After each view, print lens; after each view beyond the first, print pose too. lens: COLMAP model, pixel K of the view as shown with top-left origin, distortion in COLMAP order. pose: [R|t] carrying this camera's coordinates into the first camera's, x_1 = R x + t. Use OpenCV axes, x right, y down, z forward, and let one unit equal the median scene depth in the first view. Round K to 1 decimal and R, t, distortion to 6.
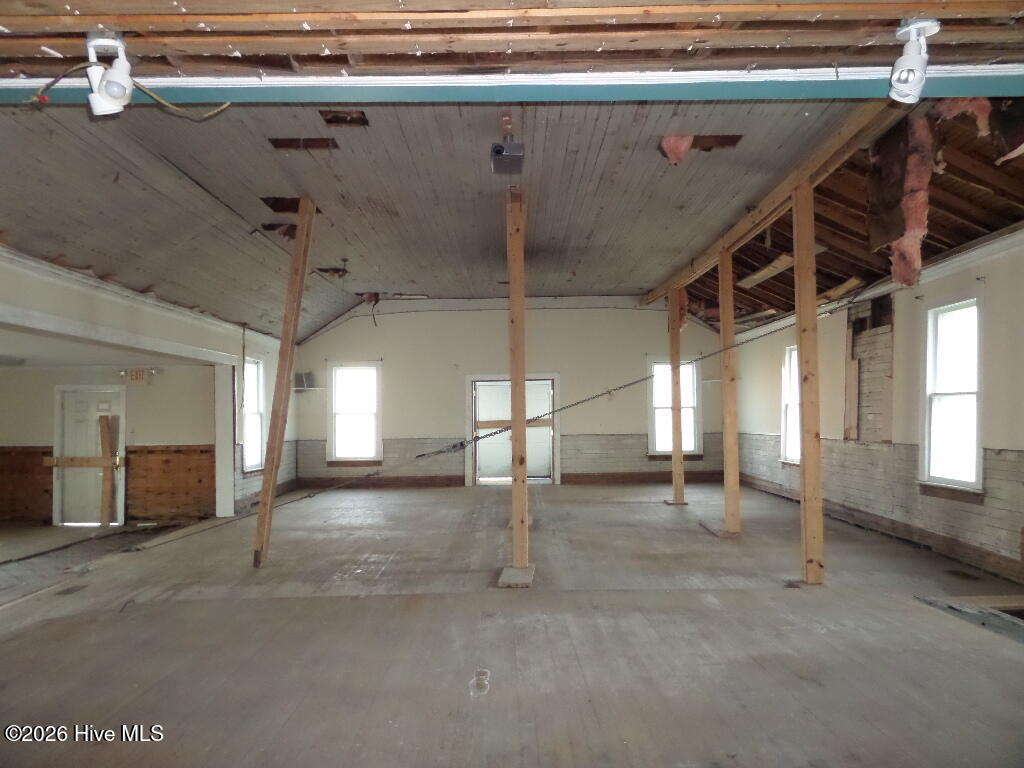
lens RADIAL K [[751.4, 0, 508.0], [0, 751.4, 389.6], [0, 0, 1]] dist [0.000289, -0.023688]
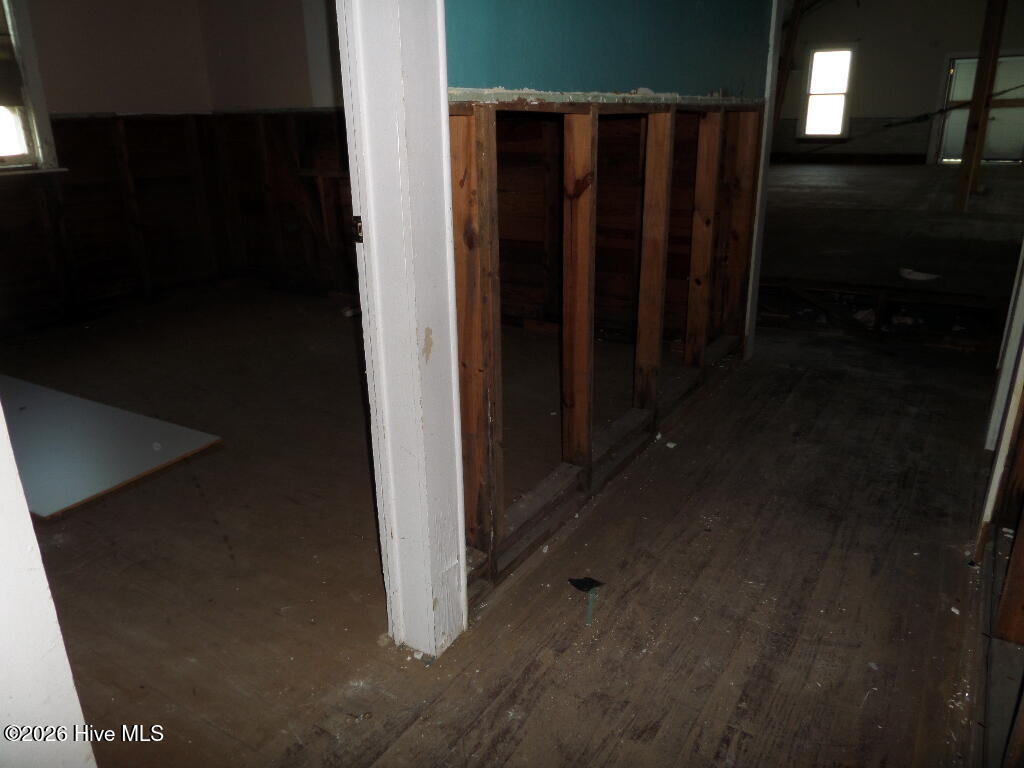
lens RADIAL K [[750.3, 0, 509.0], [0, 750.3, 389.0], [0, 0, 1]] dist [-0.000616, -0.022234]
pose [[0.849426, 0.176540, -0.497302, 0.042474], [0.028529, 0.925640, 0.377328, 0.007654], [0.526936, -0.334700, 0.781226, -0.437142]]
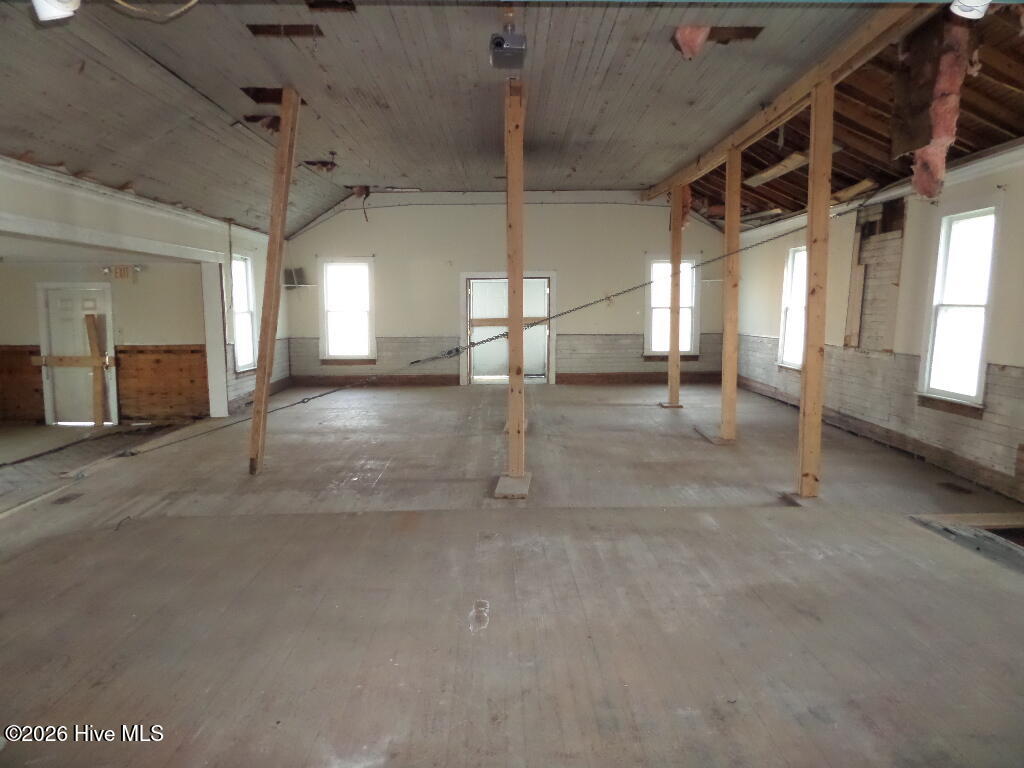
lens RADIAL K [[750.3, 0, 509.0], [0, 750.3, 389.0], [0, 0, 1]] dist [-0.000616, -0.022234]
pose [[0.999923, 0.006213, 0.010753, -0.004117], [-0.007721, 0.989193, 0.146416, -0.021389], [-0.009727, -0.146488, 0.989165, 0.021709]]
